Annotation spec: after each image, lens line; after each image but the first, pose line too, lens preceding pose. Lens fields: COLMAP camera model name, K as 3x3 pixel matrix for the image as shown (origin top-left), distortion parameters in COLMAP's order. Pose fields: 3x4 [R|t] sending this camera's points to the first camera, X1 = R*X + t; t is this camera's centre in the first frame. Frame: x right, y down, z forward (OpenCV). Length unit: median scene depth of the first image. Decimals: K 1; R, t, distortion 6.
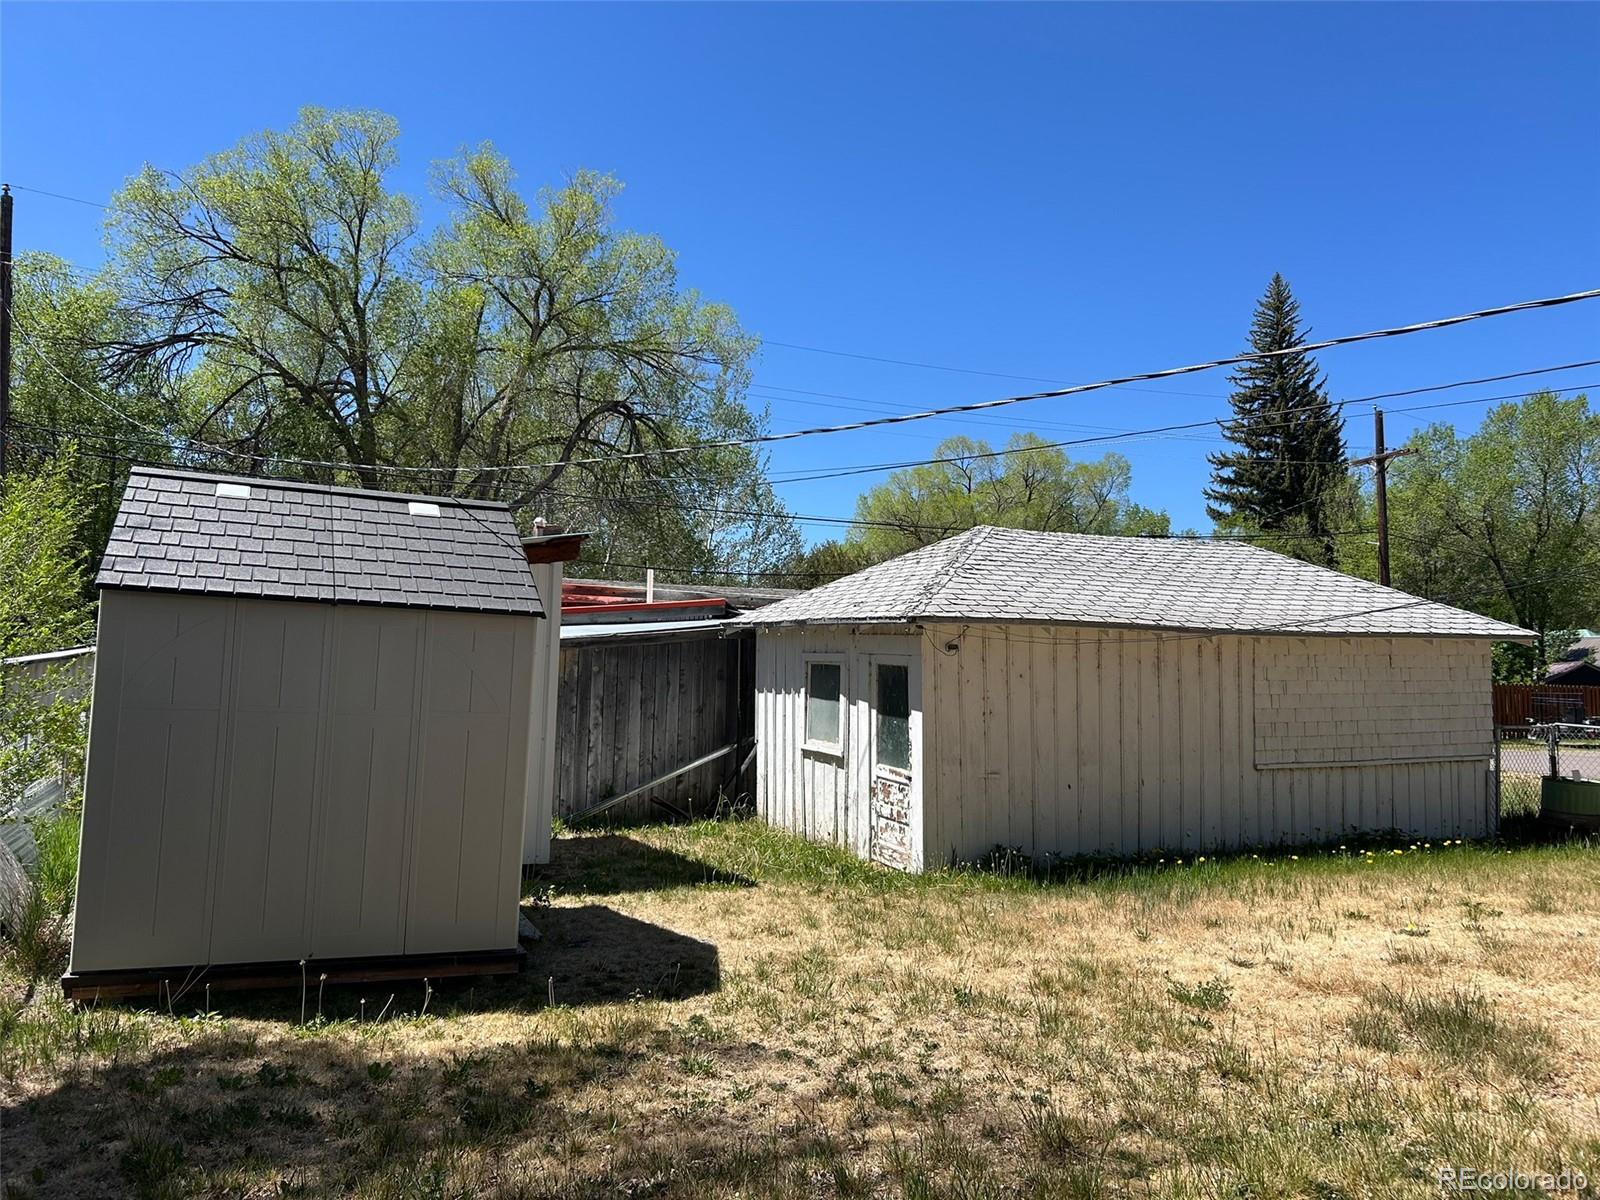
lens RADIAL K [[1119.6, 0, 800.0], [0, 1119.6, 600.0], [0, 0, 1]] dist [0.005369, 0.003991]
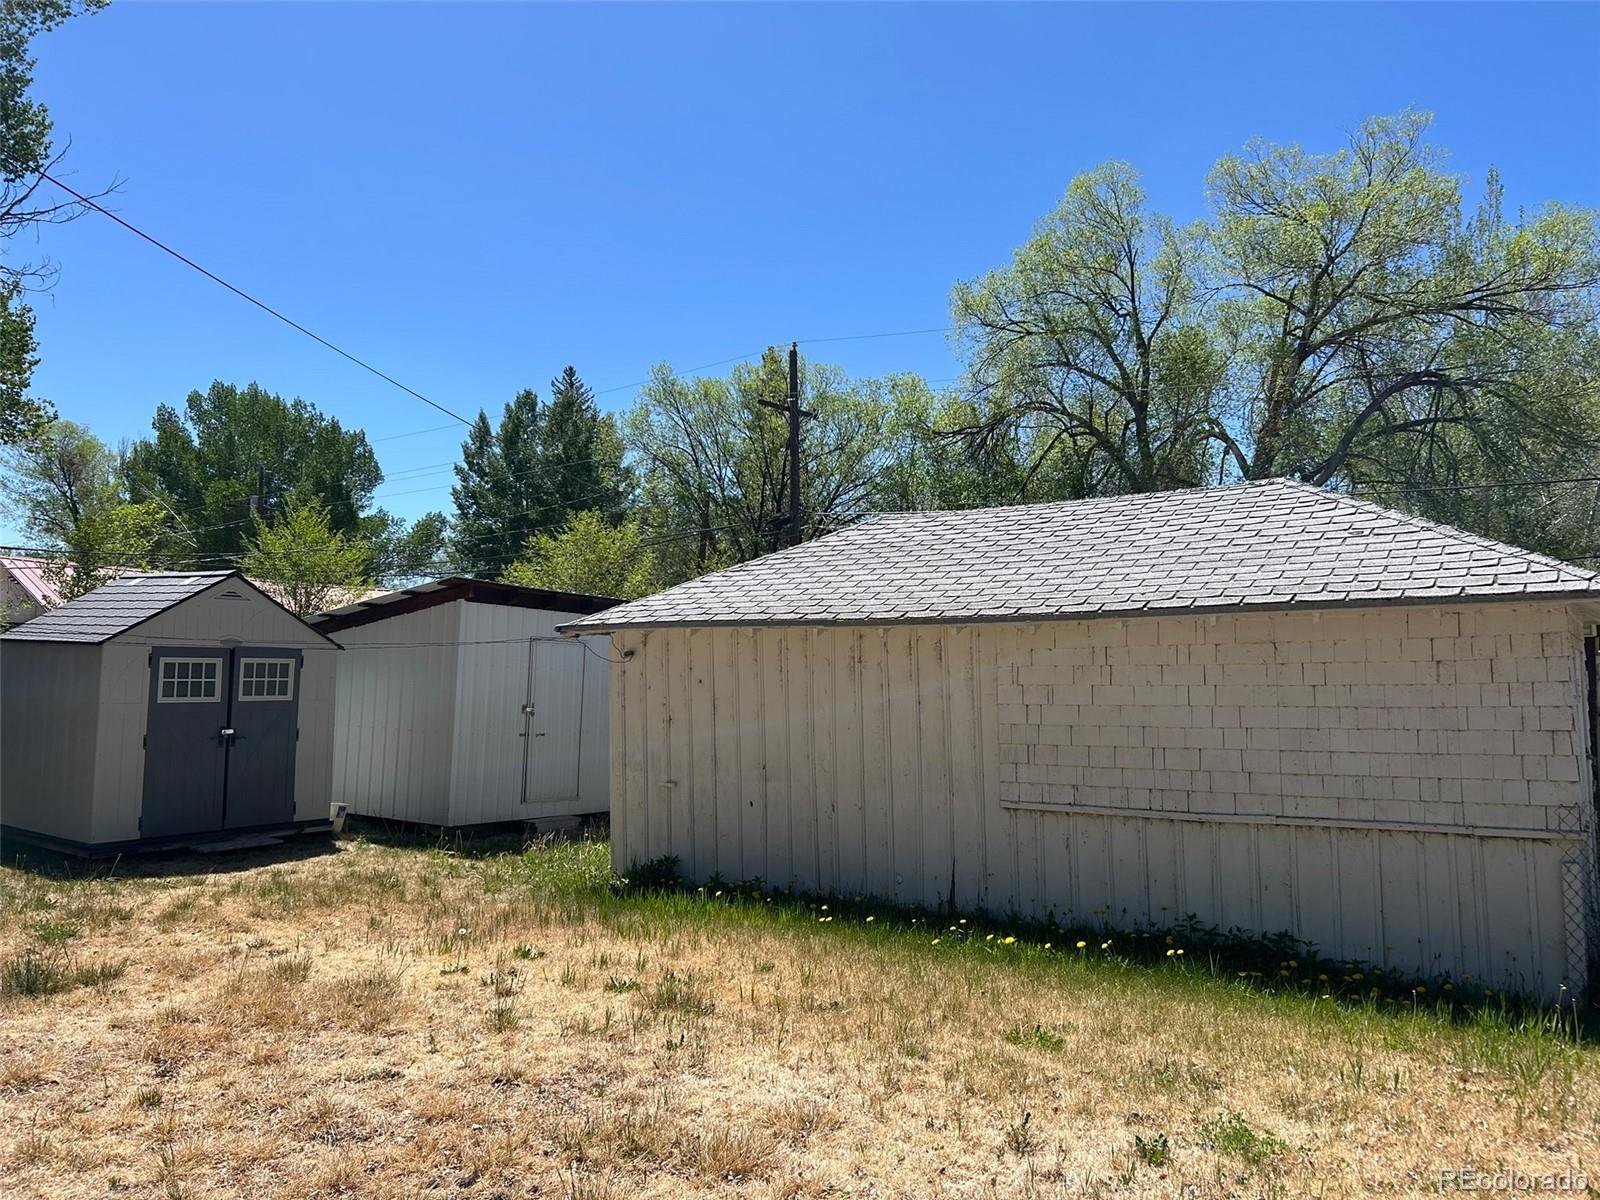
lens RADIAL K [[1119.6, 0, 800.0], [0, 1119.6, 600.0], [0, 0, 1]] dist [0.005369, 0.003991]
pose [[0.558622, -0.072026, -0.826289, 0.926798], [0.053015, 0.997286, -0.051091, 0.046108], [0.827726, -0.015265, 0.560925, 0.477110]]
